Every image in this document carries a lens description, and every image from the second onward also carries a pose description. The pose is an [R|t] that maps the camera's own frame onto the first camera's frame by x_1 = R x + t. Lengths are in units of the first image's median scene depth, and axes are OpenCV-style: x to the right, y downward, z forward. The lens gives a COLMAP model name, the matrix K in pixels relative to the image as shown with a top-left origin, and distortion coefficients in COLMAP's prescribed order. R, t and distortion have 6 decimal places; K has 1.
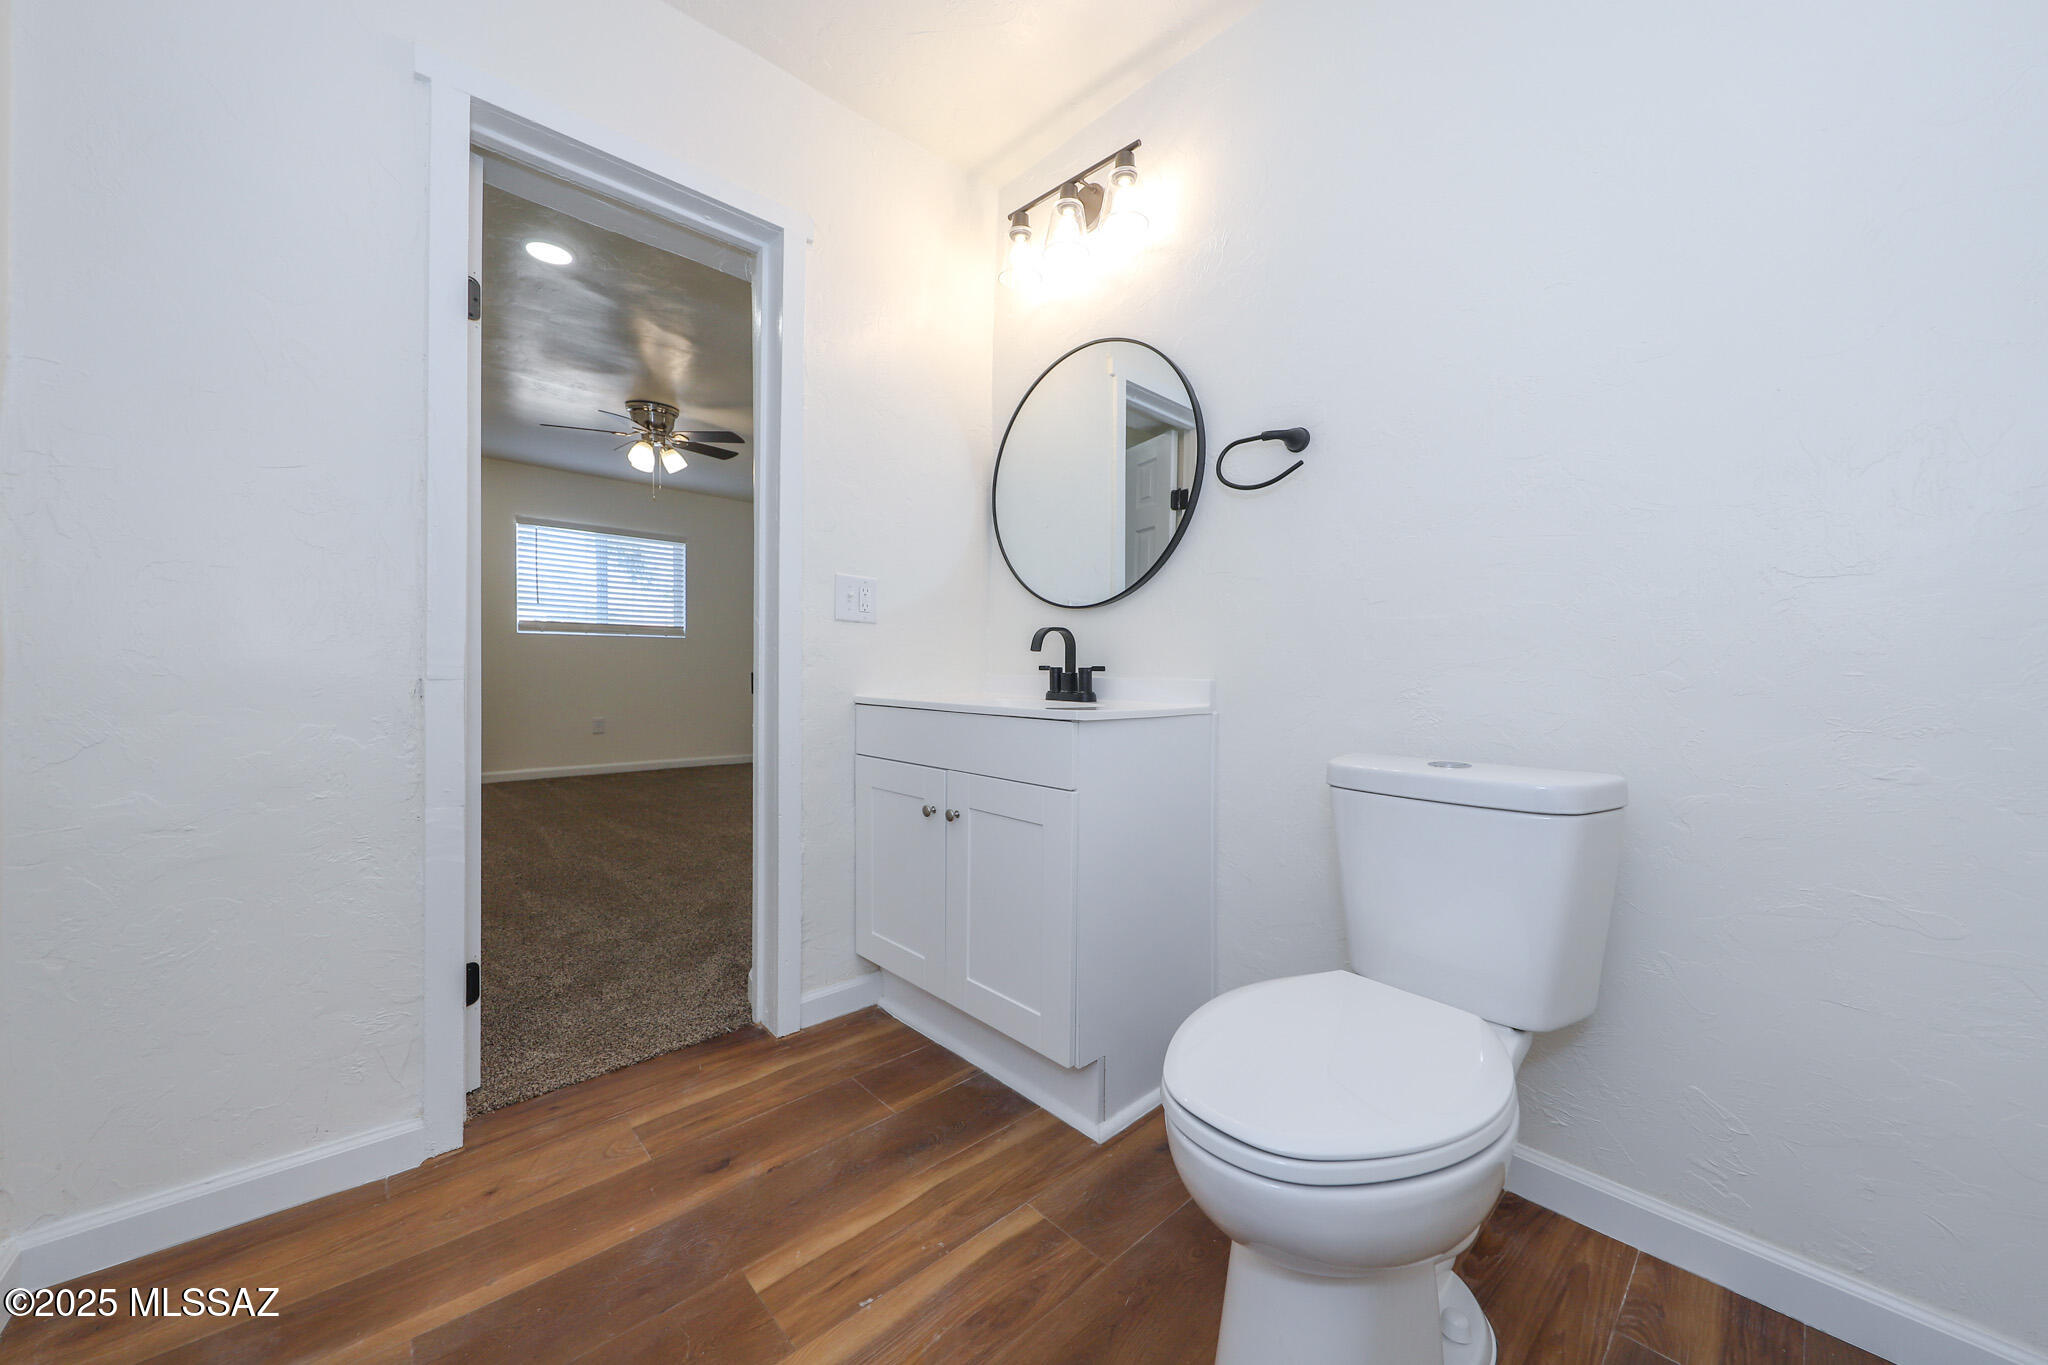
lens RADIAL K [[749.7, 0, 1024.8], [0, 749.7, 656.8], [0, 0, 1]] dist [0.000109, -0.000024]
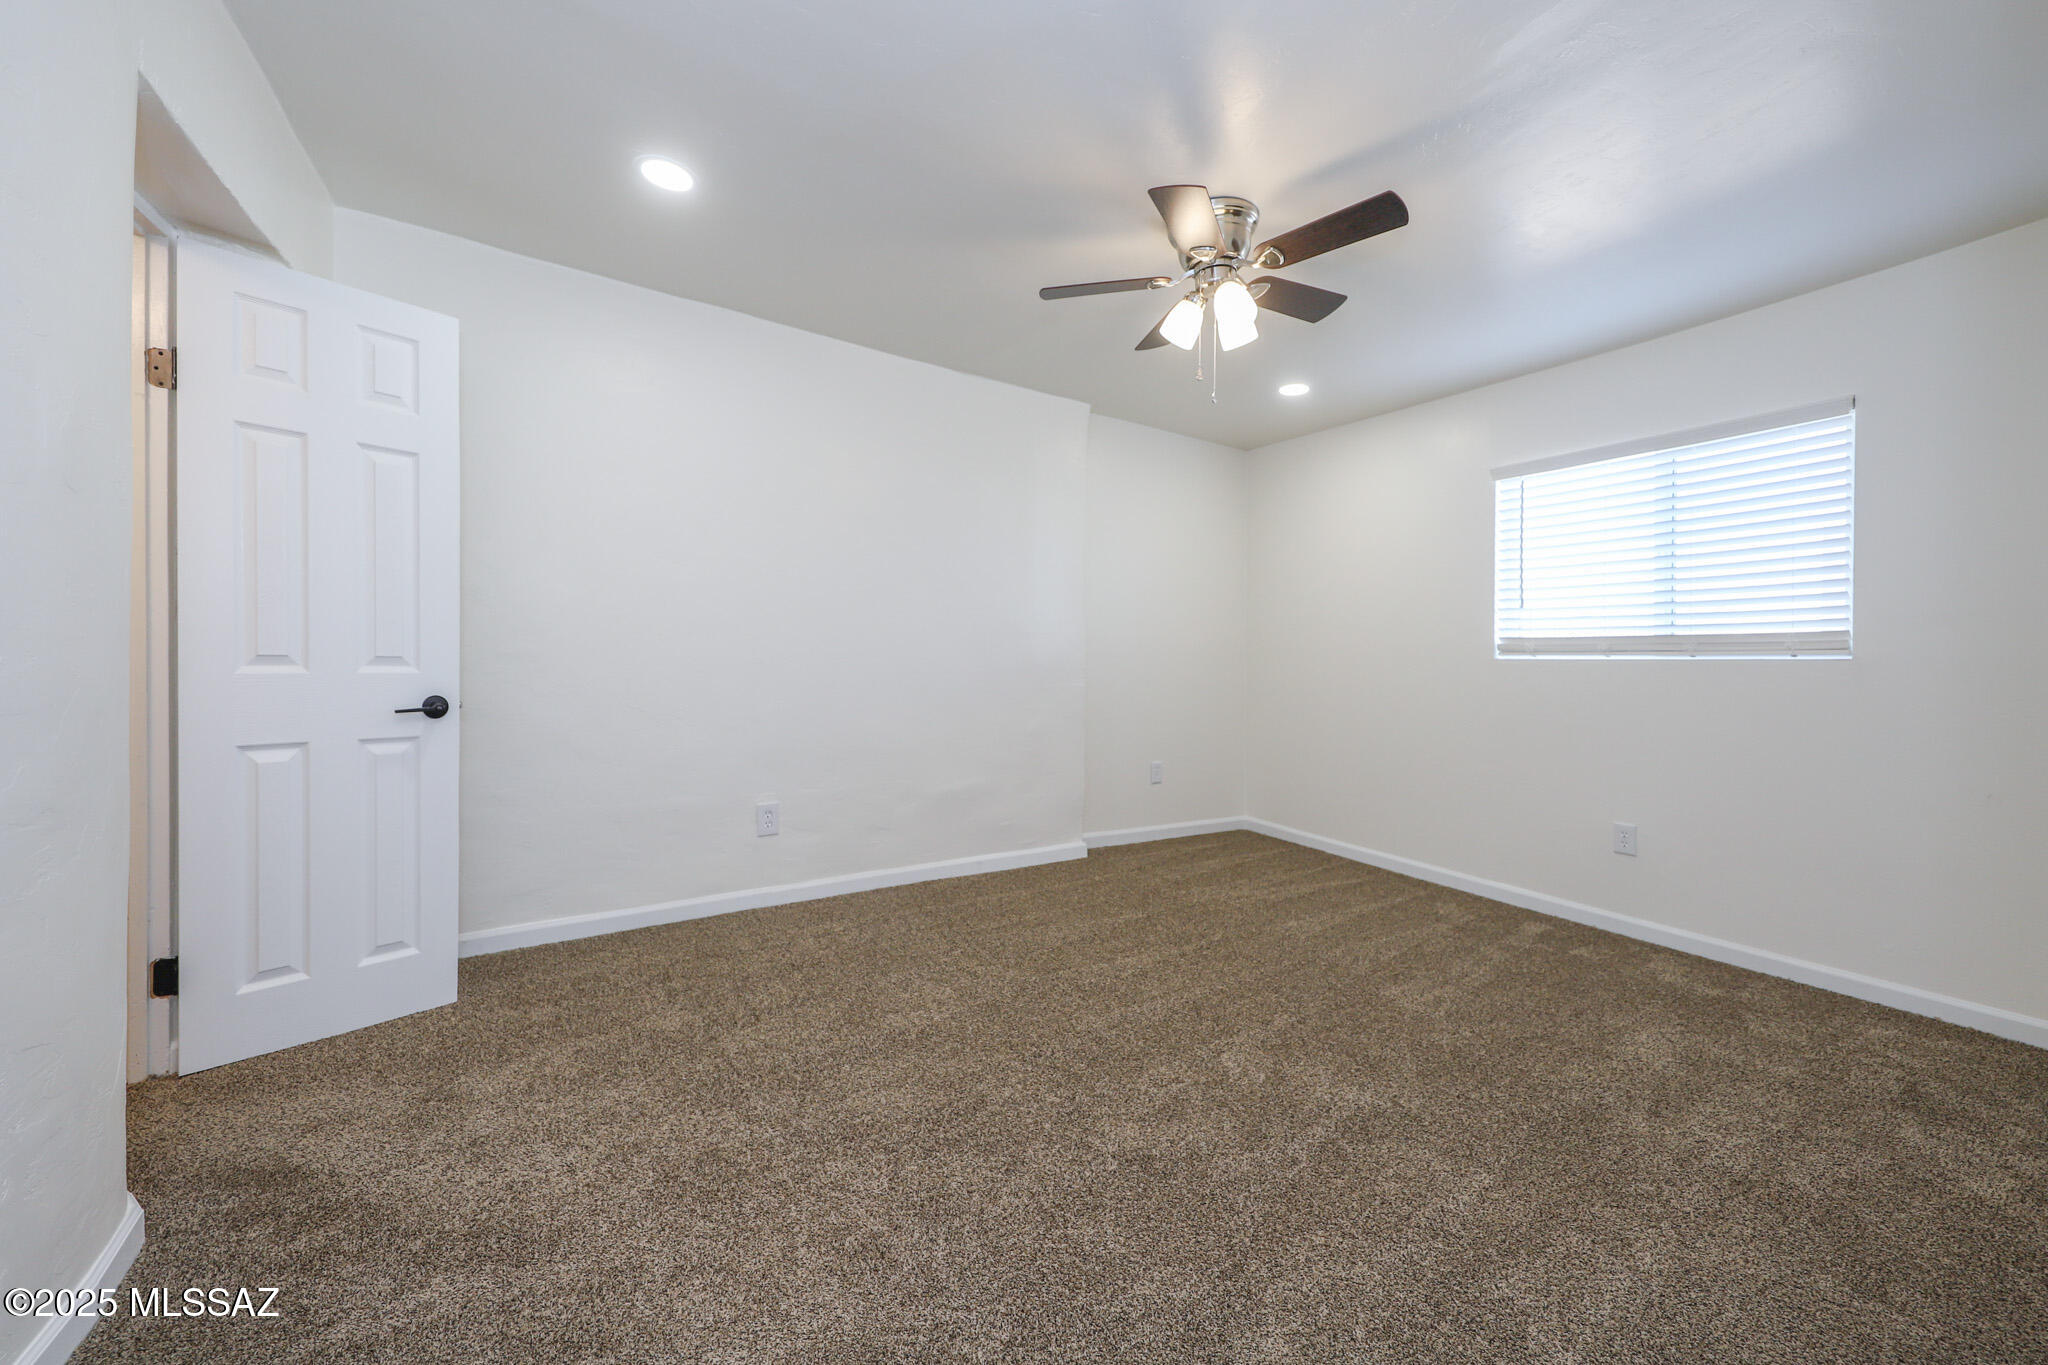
lens RADIAL K [[795.2, 0, 1022.6], [0, 795.2, 673.4], [0, 0, 1]] dist [-0.000083, -0.000003]
pose [[-0.239605, 0.002221, -0.970868, 0.135344], [-0.000088, 0.999997, 0.002309, -0.059756], [0.970871, 0.000639, -0.239604, 2.153948]]
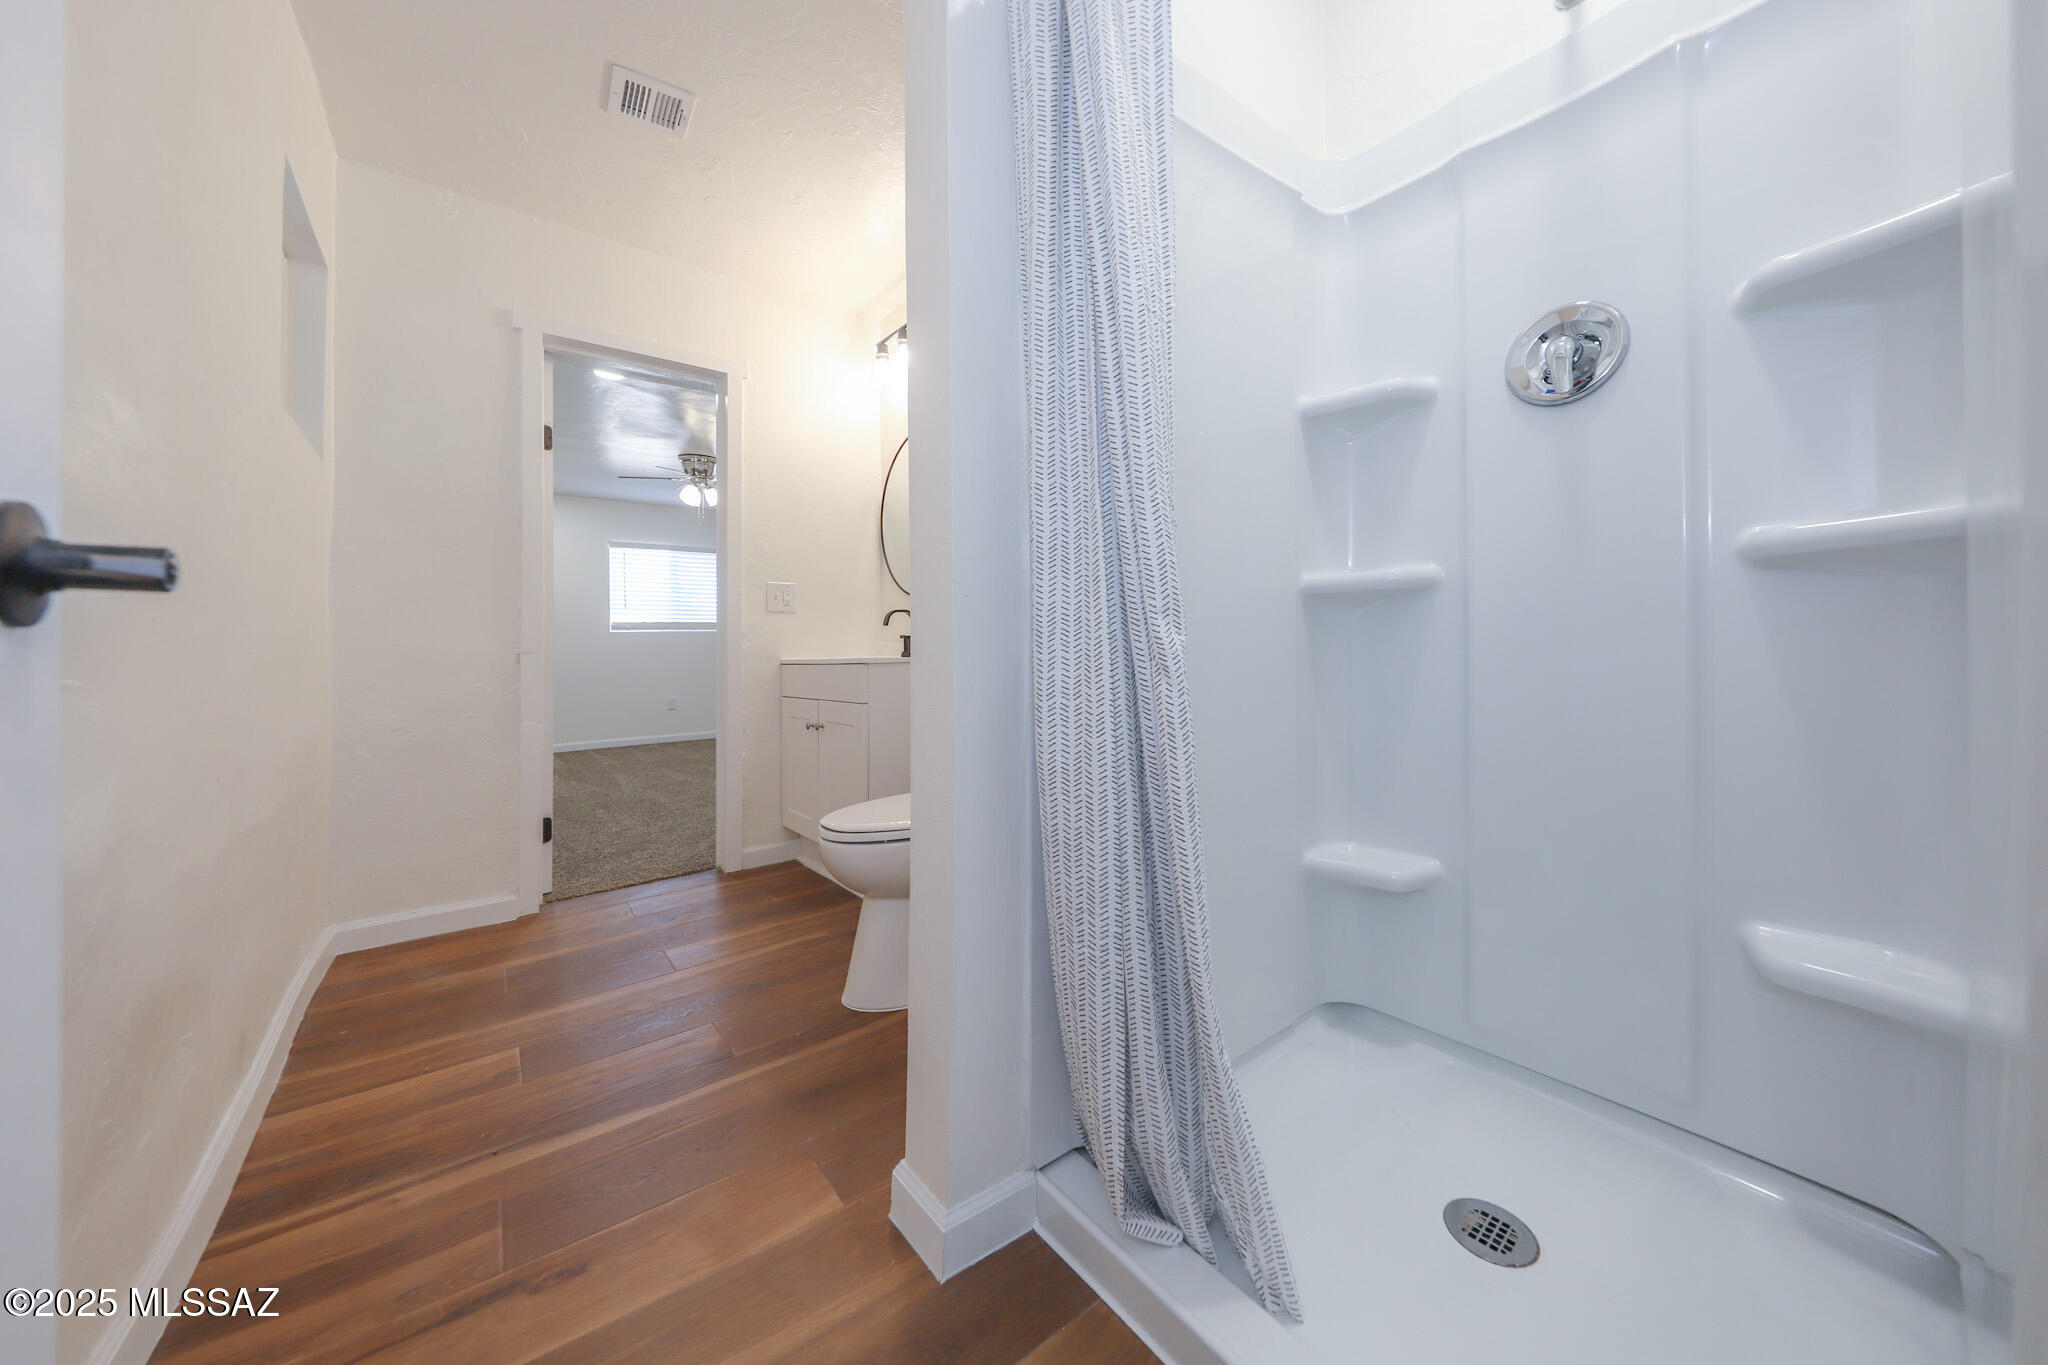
lens RADIAL K [[722.3, 0, 1020.4], [0, 722.3, 608.3], [0, 0, 1]] dist [-0.000025, -0.000014]
pose [[0.993914, -0.040757, -0.102339, 0.420964], [0.035969, 0.998190, -0.048205, 0.035196], [0.104118, 0.044230, 0.993581, -0.440005]]
